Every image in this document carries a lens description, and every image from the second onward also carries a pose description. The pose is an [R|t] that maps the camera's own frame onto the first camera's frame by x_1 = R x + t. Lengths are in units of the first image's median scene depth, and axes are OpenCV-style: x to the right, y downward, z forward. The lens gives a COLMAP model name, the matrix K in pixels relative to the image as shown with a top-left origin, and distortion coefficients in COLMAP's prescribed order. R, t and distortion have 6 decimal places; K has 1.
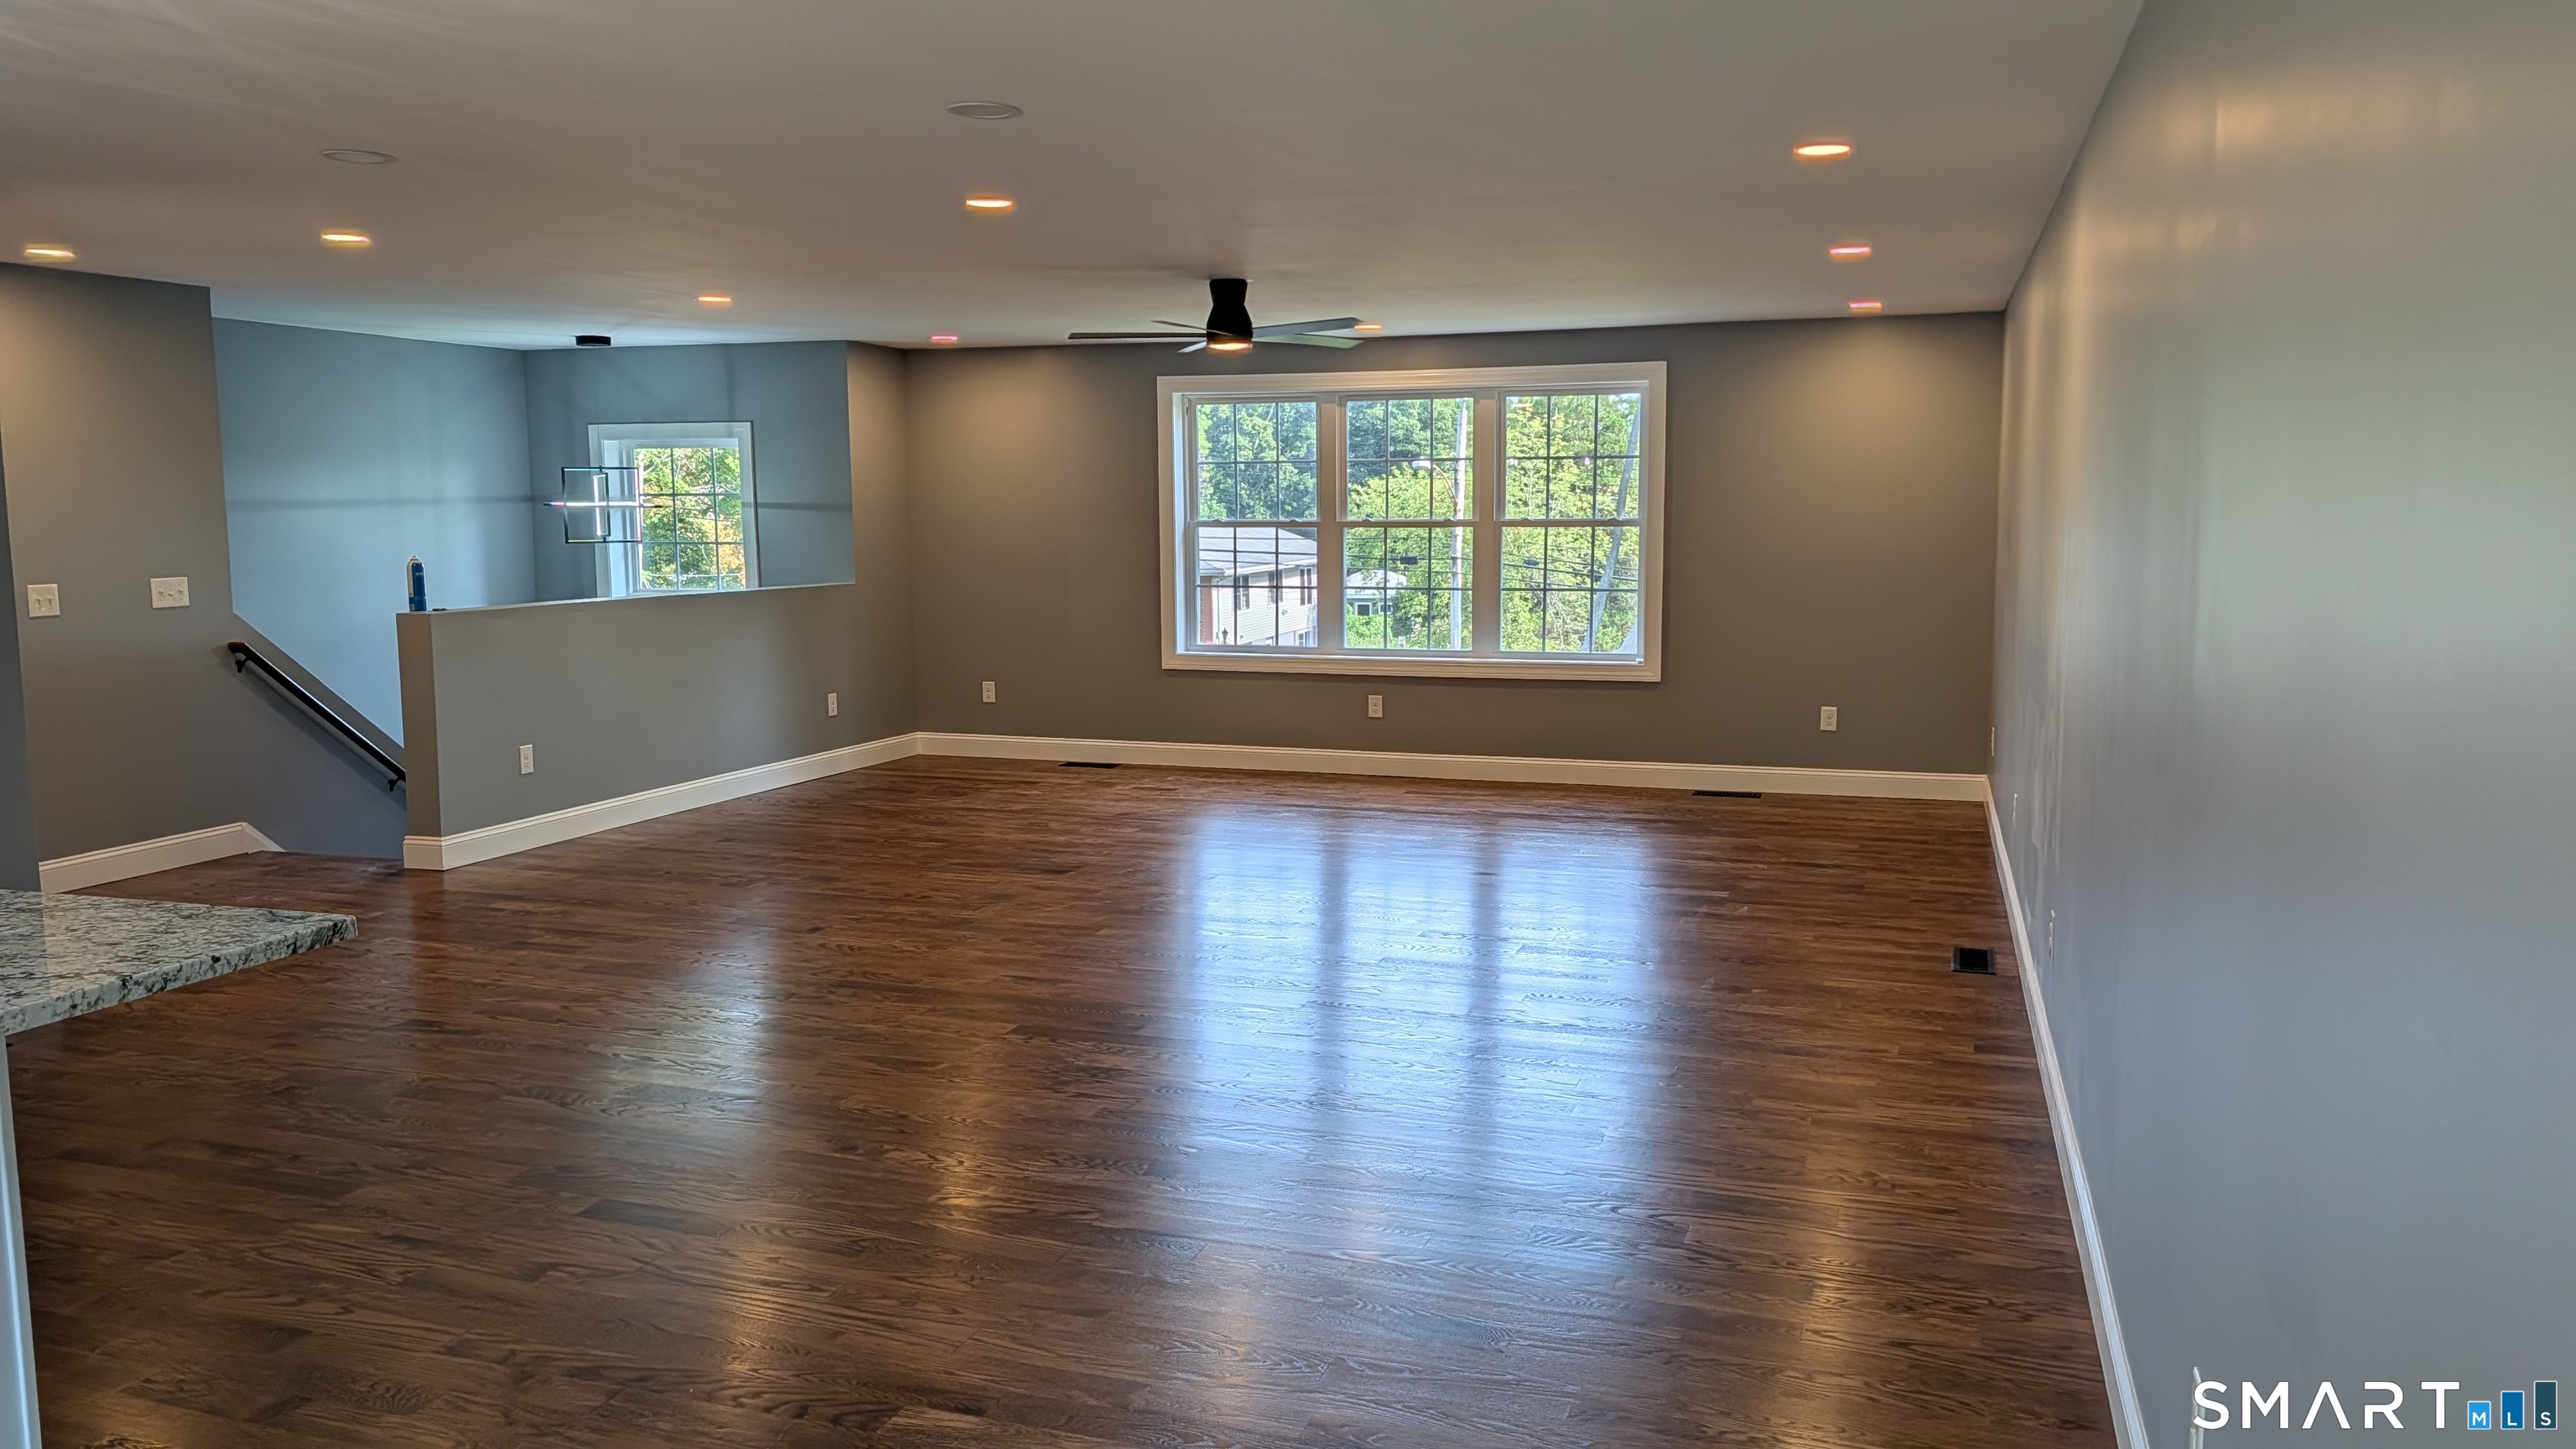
lens RADIAL K [[1921.0, 0, 1288.0], [0, 1921.0, 724.5], [0, 0, 1]] dist [0.007584, -0.002115]
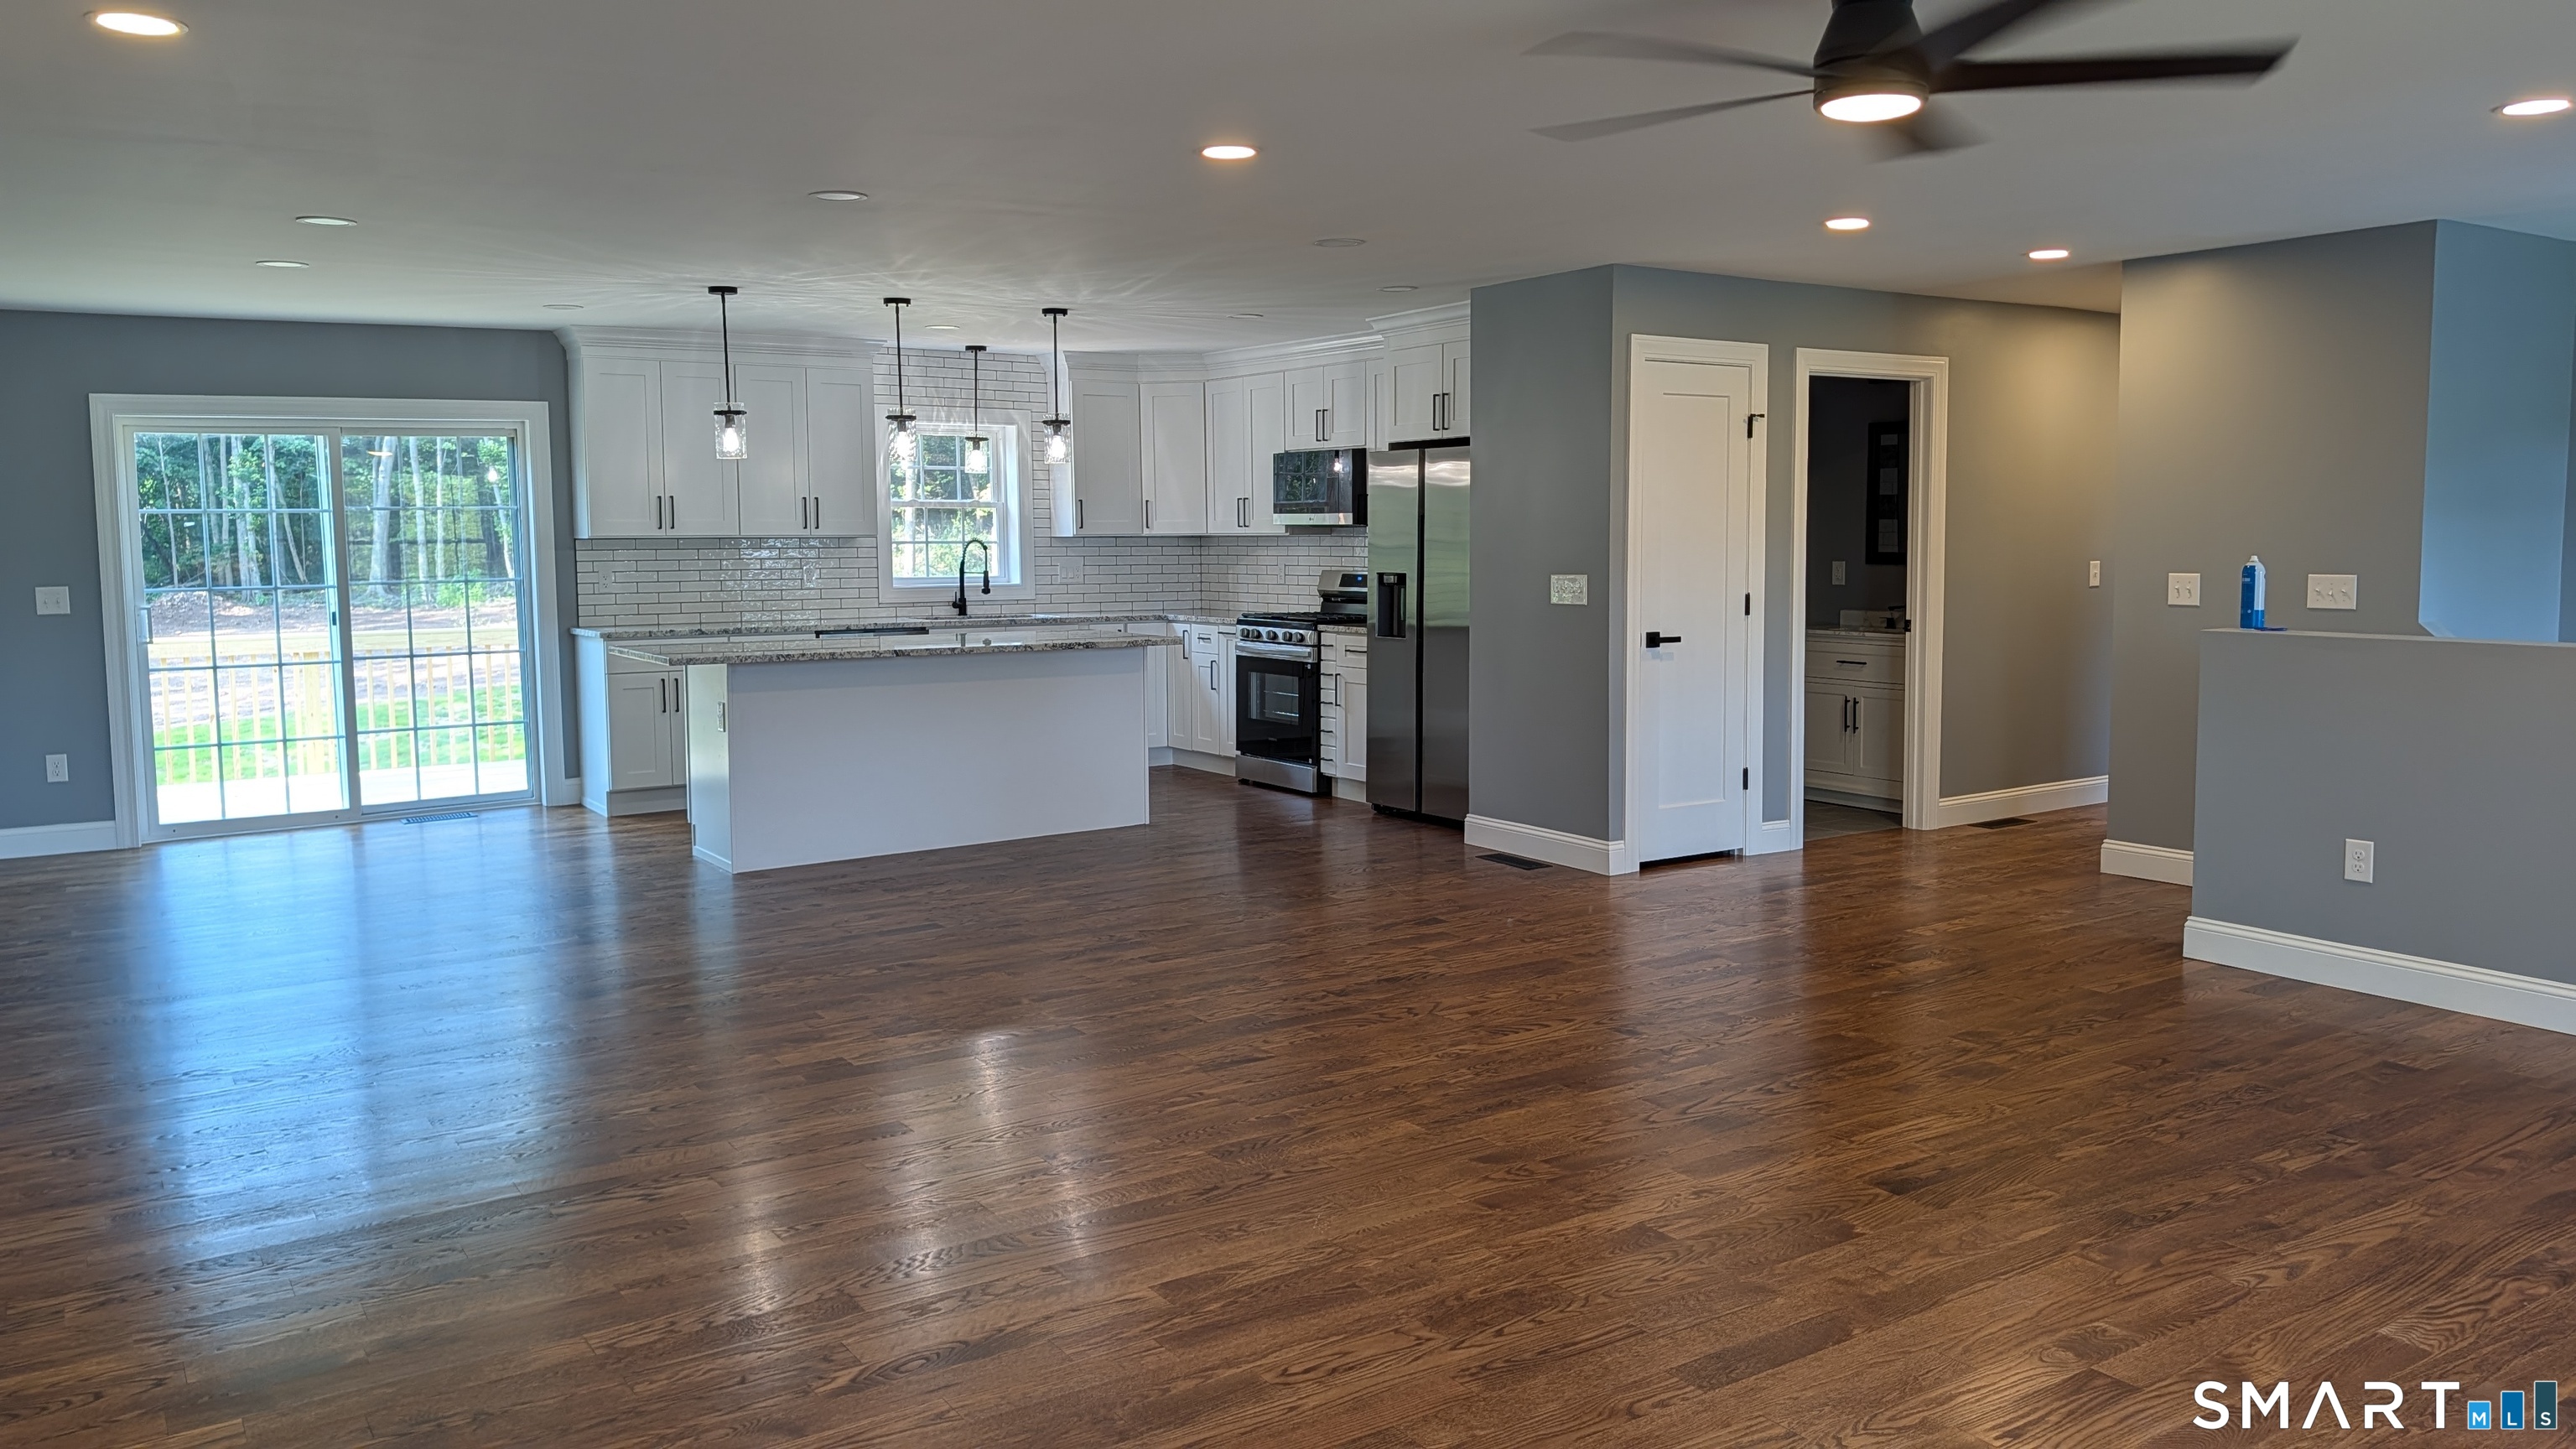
lens RADIAL K [[1921.0, 0, 1288.0], [0, 1921.0, 724.5], [0, 0, 1]] dist [0.007584, -0.002115]
pose [[-0.624514, 0.087544, -0.776092, 0.524420], [-0.078413, 0.981649, 0.173830, -0.169867], [0.777067, 0.169415, -0.606189, 1.610724]]
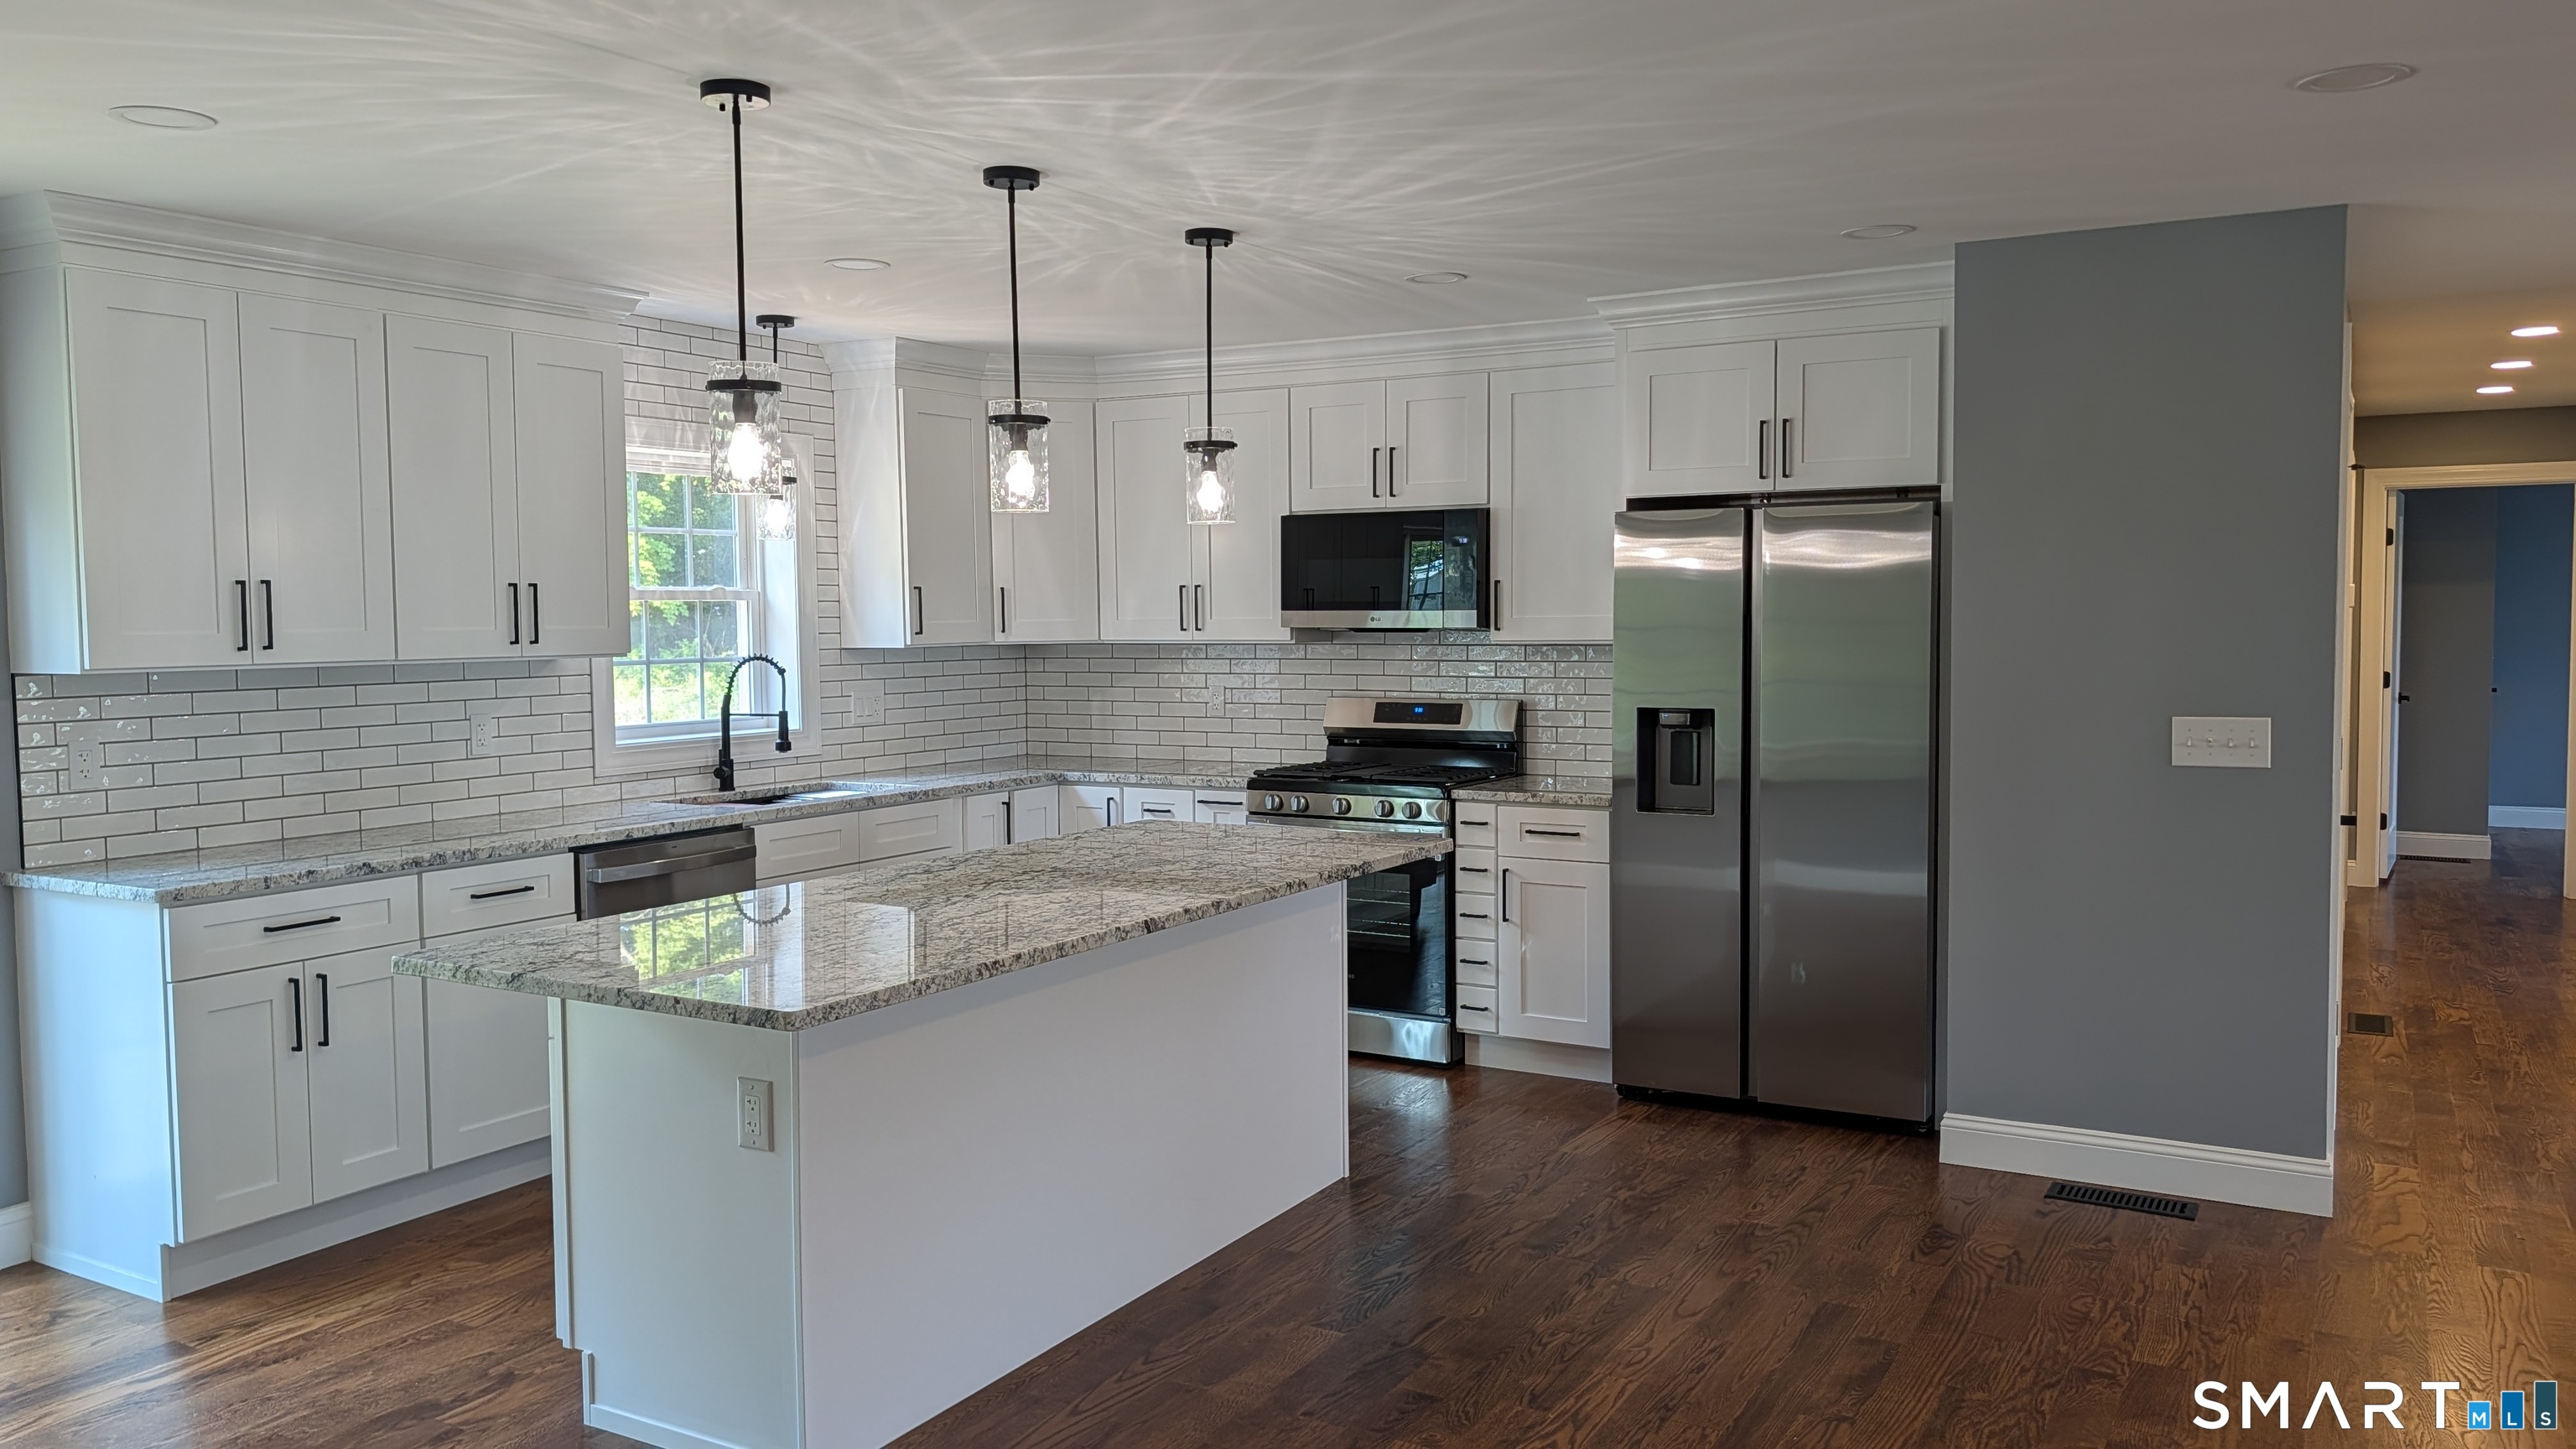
lens RADIAL K [[1921.0, 0, 1288.0], [0, 1921.0, 724.5], [0, 0, 1]] dist [0.007584, -0.002115]
pose [[-0.220897, 0.068628, -0.972880, 0.252550], [-0.098496, 0.990852, 0.092260, -0.095866], [0.970311, 0.116204, -0.212116, 0.816374]]
